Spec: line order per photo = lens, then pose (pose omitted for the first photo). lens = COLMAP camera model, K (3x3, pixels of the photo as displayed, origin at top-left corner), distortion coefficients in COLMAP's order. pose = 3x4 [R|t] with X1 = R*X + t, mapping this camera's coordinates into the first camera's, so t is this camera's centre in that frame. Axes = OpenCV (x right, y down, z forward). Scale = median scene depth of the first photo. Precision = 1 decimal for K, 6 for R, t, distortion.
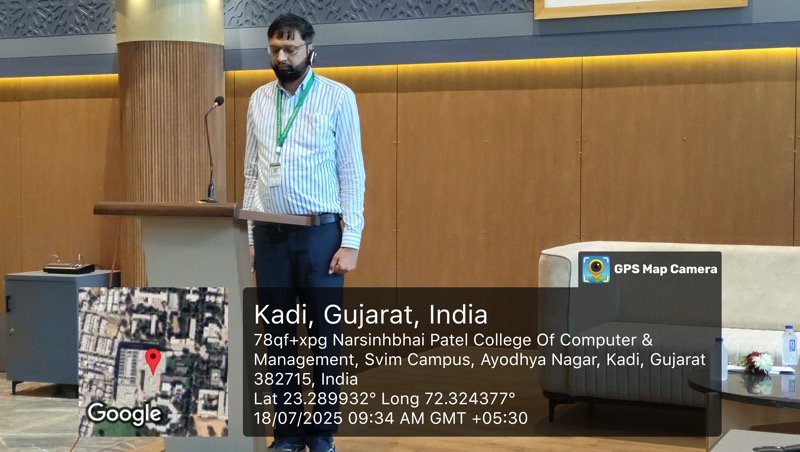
lens RADIAL K [[1229.8, 0, 398.9], [0, 1229.8, 235.3], [0, 0, 1]] dist [0.094366, -0.183081]
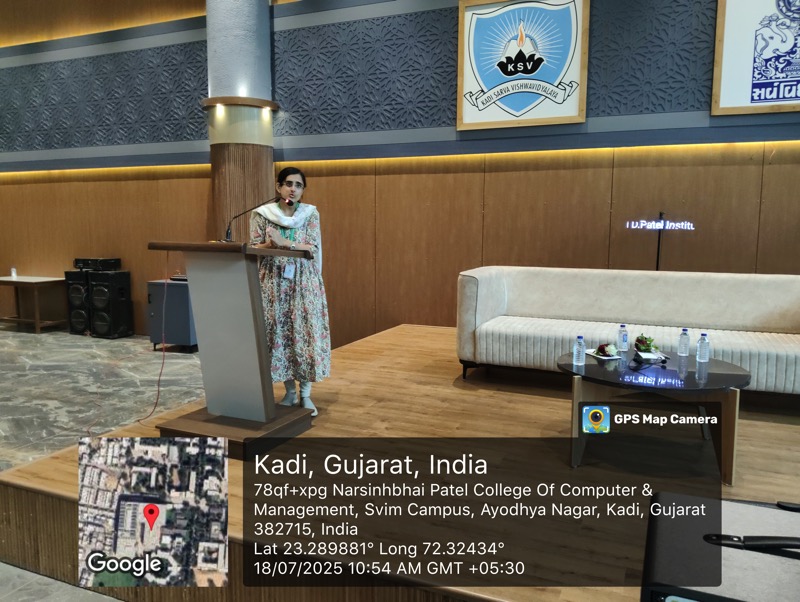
lens RADIAL K [[626.9, 0, 394.5], [0, 626.9, 307.2], [0, 0, 1]] dist [0.044257, -0.058319]
pose [[0.999912, 0.002593, 0.013027, 0.014622], [-0.003635, 0.996735, 0.080667, -0.005047], [-0.012775, -0.080707, 0.996656, 0.128617]]
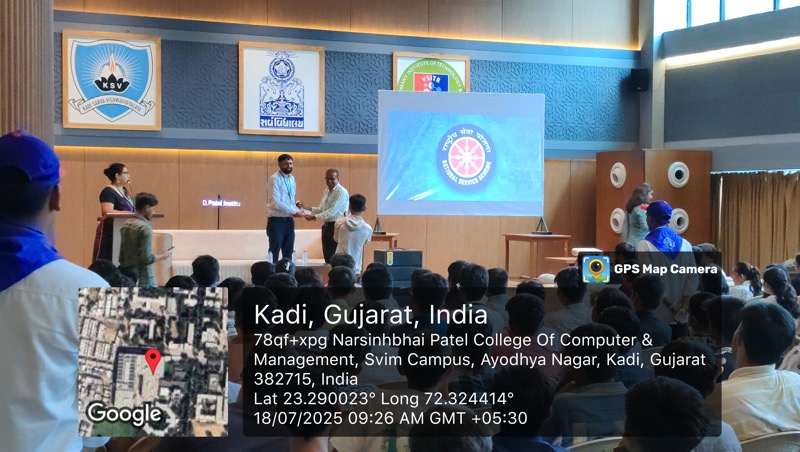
lens RADIAL K [[1229.8, 0, 398.9], [0, 1229.8, 235.3], [0, 0, 1]] dist [0.094366, -0.183081]
pose [[0.669646, -0.008509, 0.742632, -1.000322], [0.034530, 0.999210, -0.019687, 0.063387], [-0.741877, 0.038826, 0.669411, -0.762391]]
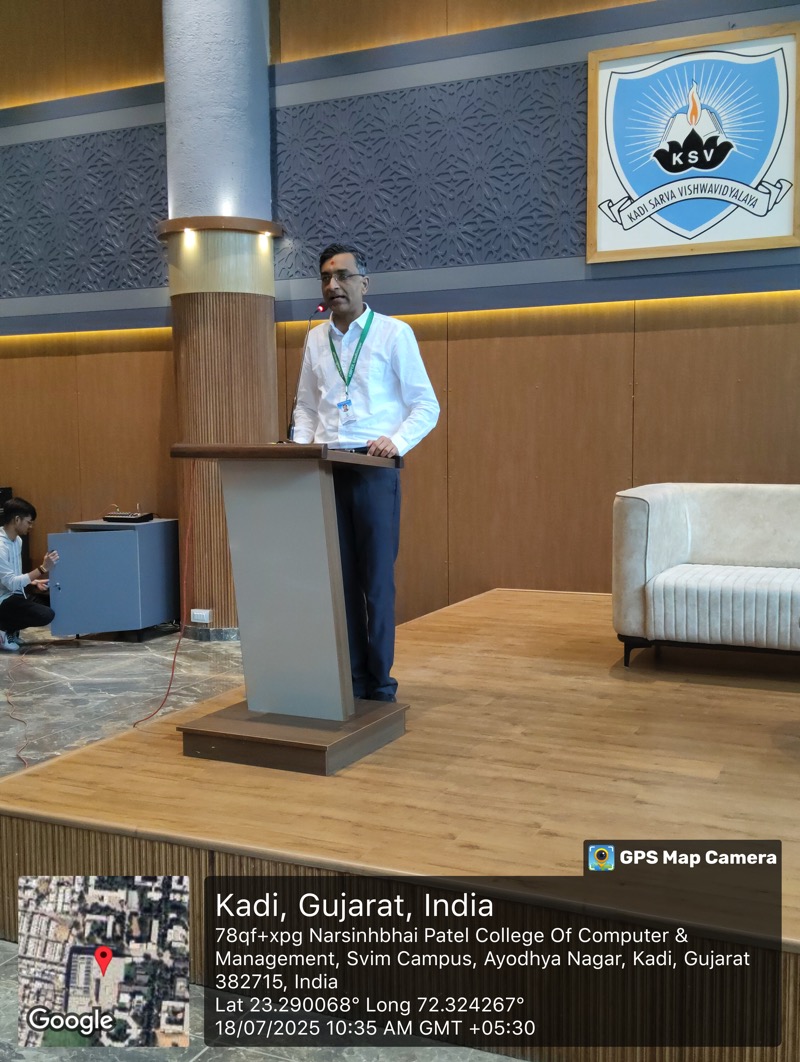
lens RADIAL K [[1128.5, 0, 397.5], [0, 1128.5, 528.7], [0, 0, 1]] dist [0.123244, -0.283076]
pose [[0.999818, -0.010320, -0.016061, -0.029219], [0.010914, 0.999242, 0.037355, 0.003780], [0.015663, -0.037523, 0.999173, 0.062785]]
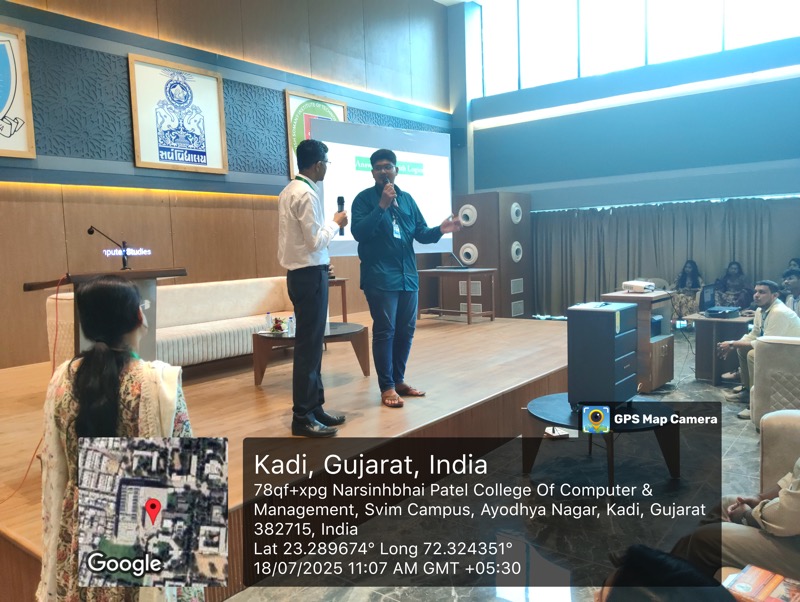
lens RADIAL K [[632.6, 0, 400.0], [0, 632.6, 301.0], [0, 0, 1]] dist [0.010071, -0.043821]
pose [[0.256114, -0.090495, 0.962401, -0.404058], [0.087475, 0.993693, 0.070158, -0.002570], [-0.962681, 0.066217, 0.262414, 0.253348]]
